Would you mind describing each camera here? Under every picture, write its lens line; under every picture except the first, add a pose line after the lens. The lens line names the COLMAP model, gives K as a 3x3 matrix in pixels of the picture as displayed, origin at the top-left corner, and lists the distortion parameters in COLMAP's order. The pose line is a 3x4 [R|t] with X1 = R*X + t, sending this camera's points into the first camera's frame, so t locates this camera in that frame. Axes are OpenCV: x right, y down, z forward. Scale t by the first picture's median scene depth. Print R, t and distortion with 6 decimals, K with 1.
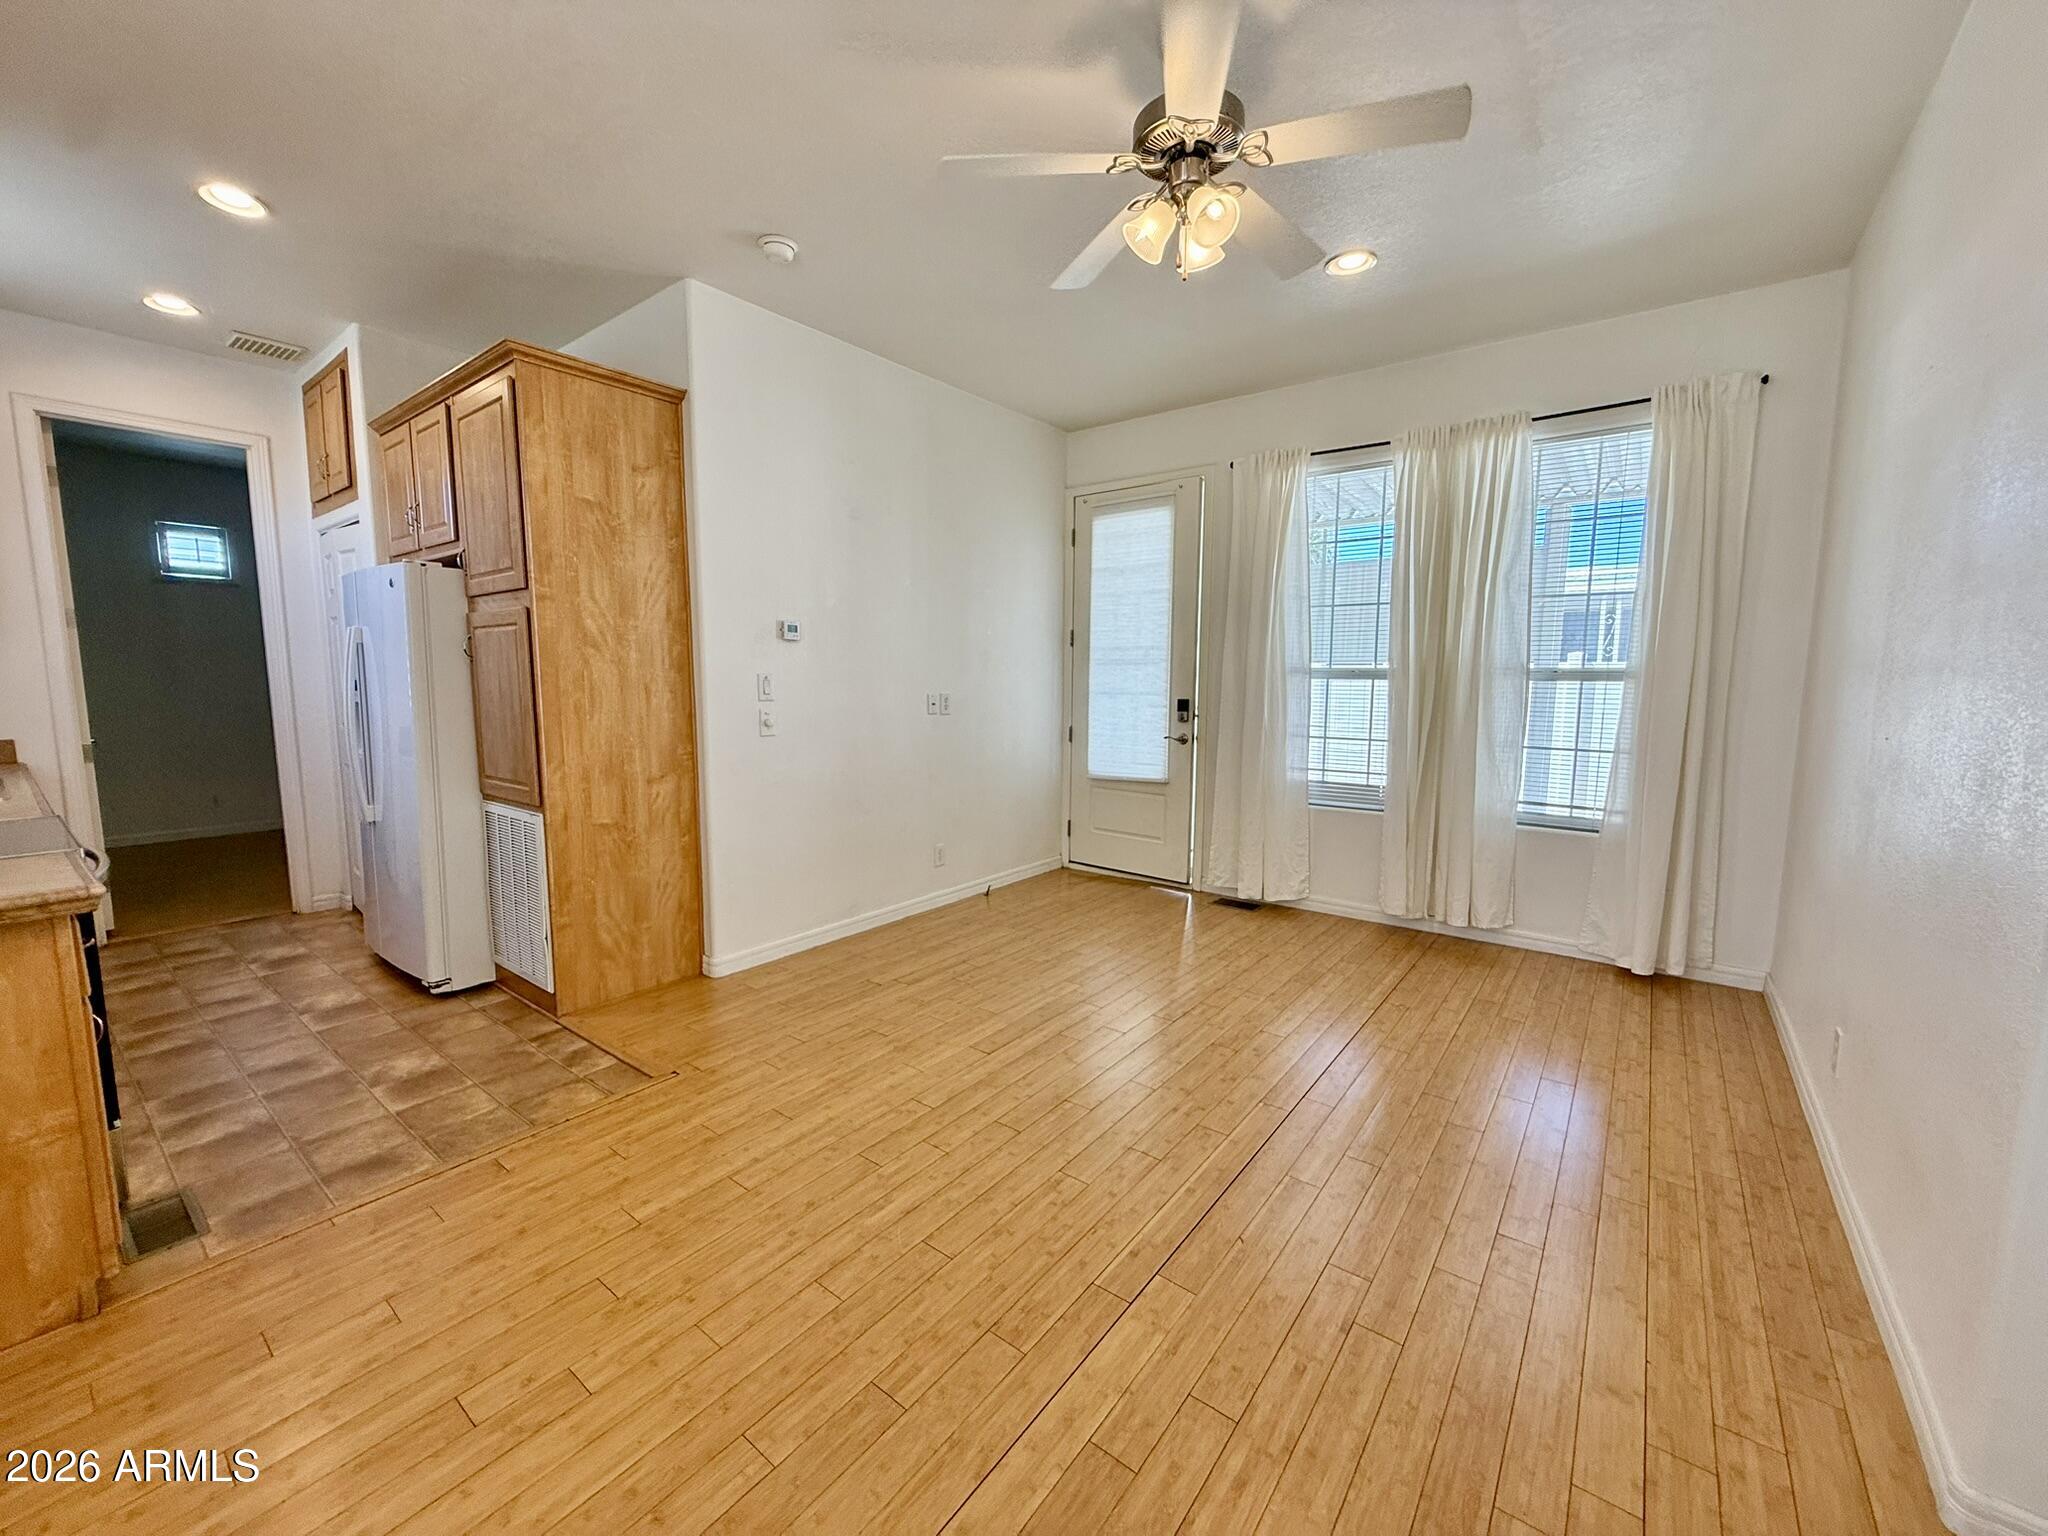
lens RADIAL K [[814.2, 0, 1019.9], [0, 814.2, 767.7], [0, 0, 1]] dist [0.000048, 0.000078]
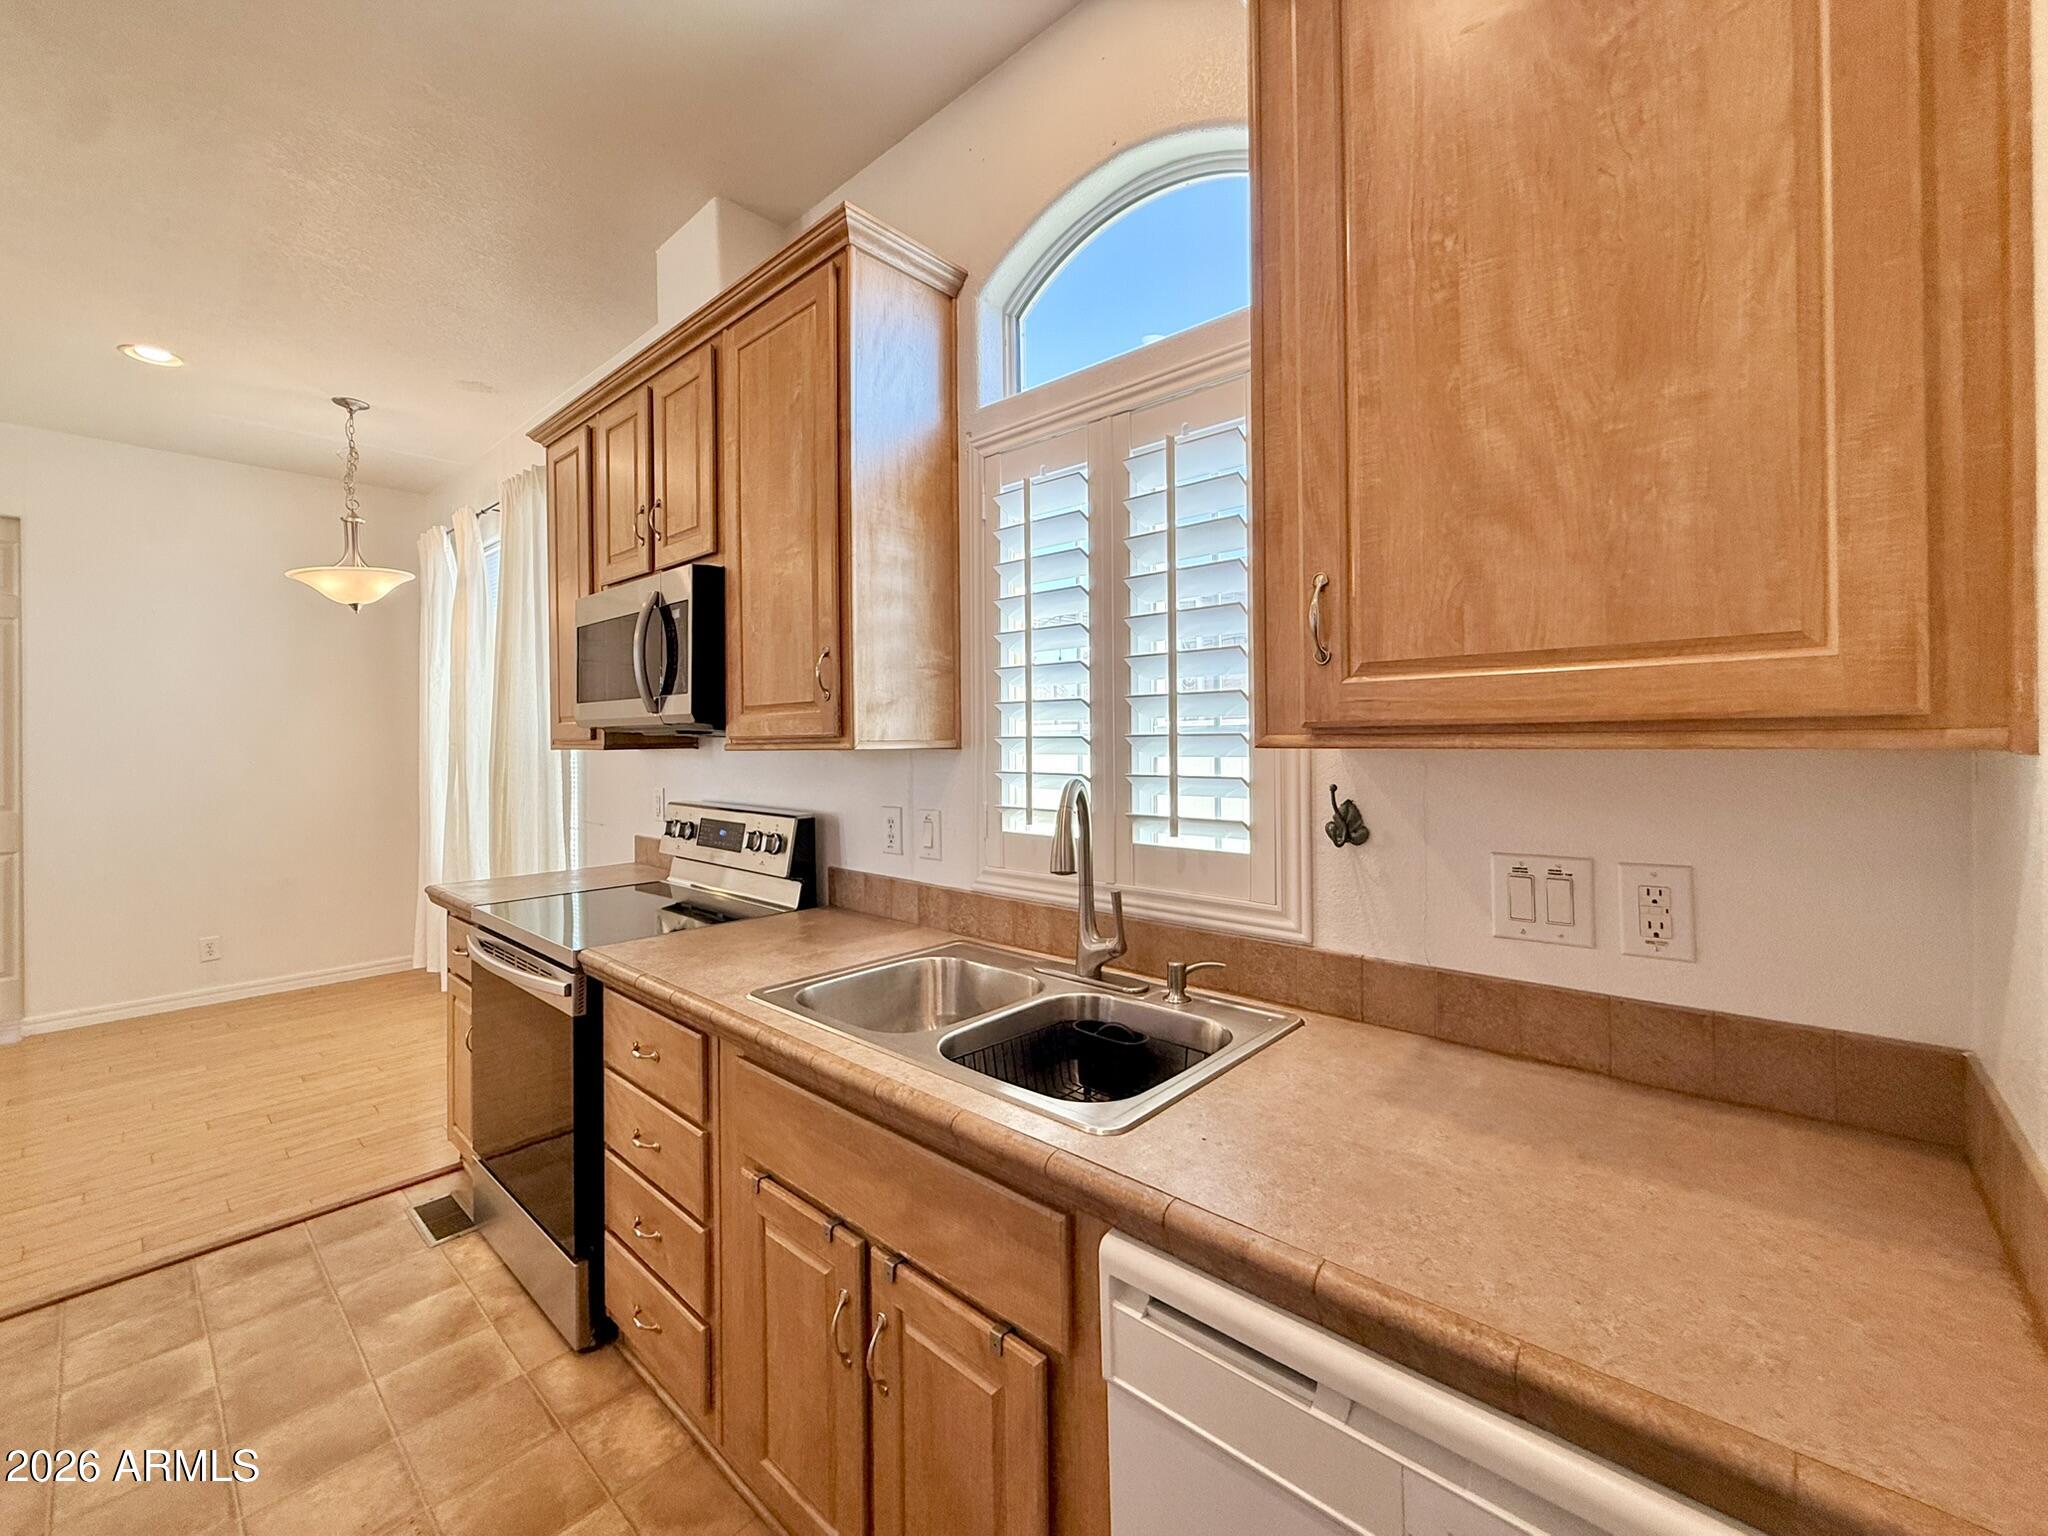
lens RADIAL K [[833.7, 0, 1022.2], [0, 833.7, 741.2], [0, 0, 1]] dist [0.000234, -0.000079]
pose [[-0.997019, 0.004583, 0.077017, -1.049351], [0.013604, 0.993037, 0.117013, -0.139017], [-0.075944, 0.117711, -0.990140, 1.085362]]
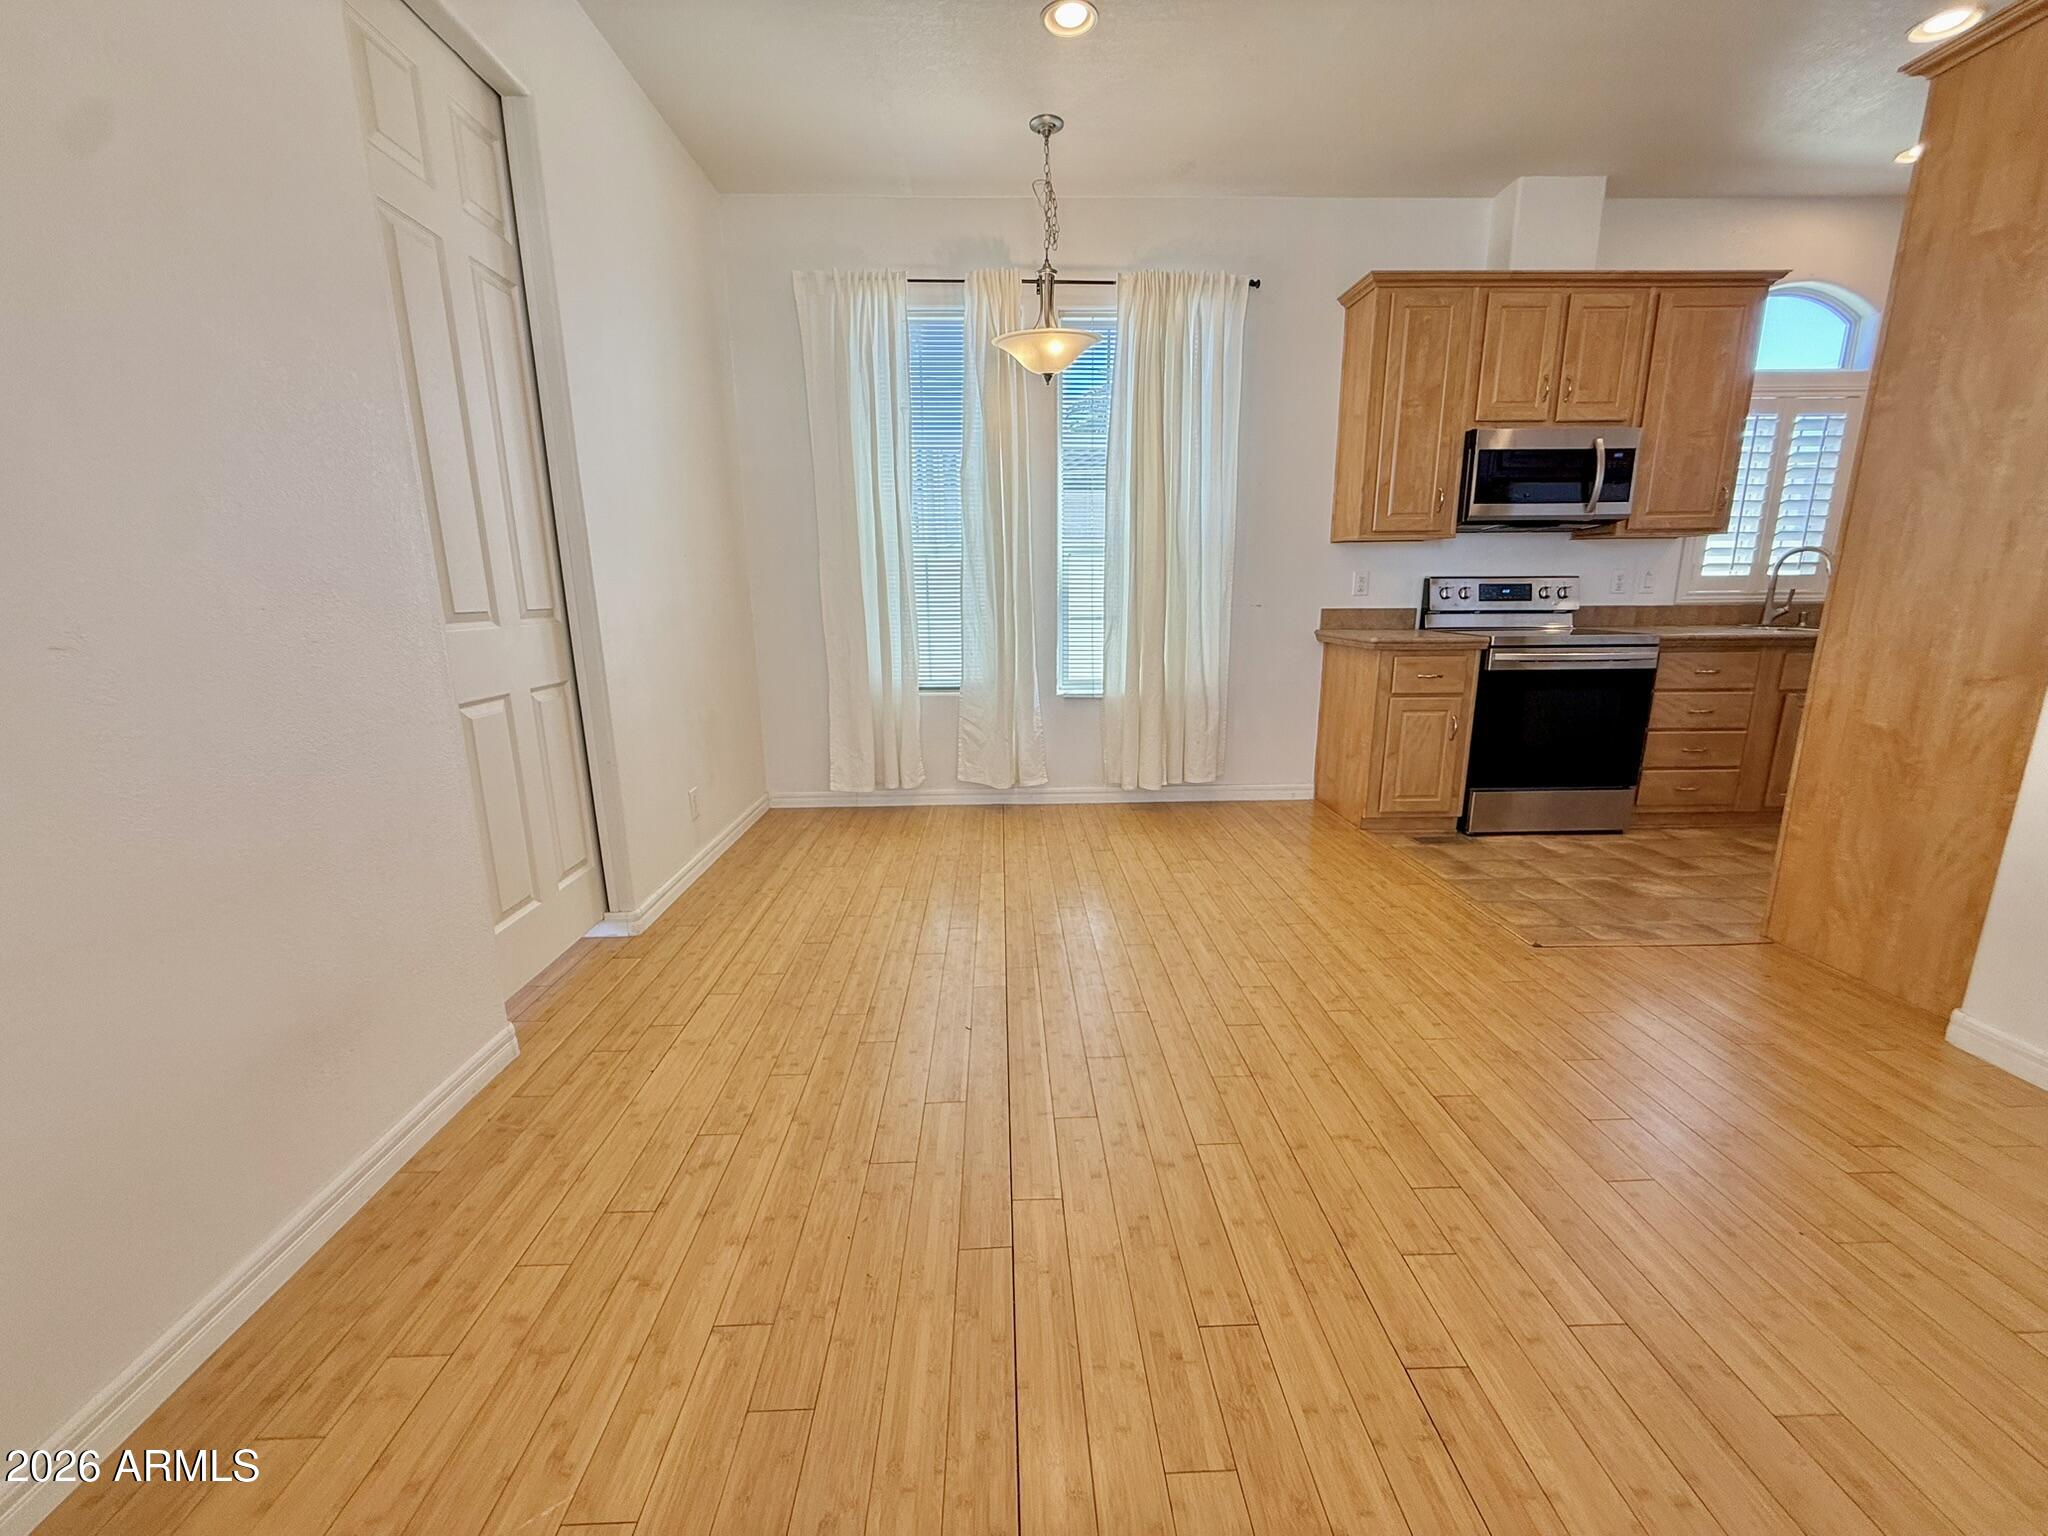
lens RADIAL K [[814.2, 0, 1019.9], [0, 814.2, 767.7], [0, 0, 1]] dist [0.000048, 0.000078]
pose [[-0.773114, 0.143159, -0.617900, 0.436117], [-0.066888, 0.950361, 0.303875, -0.053954], [0.630730, 0.276261, -0.725162, 0.893385]]
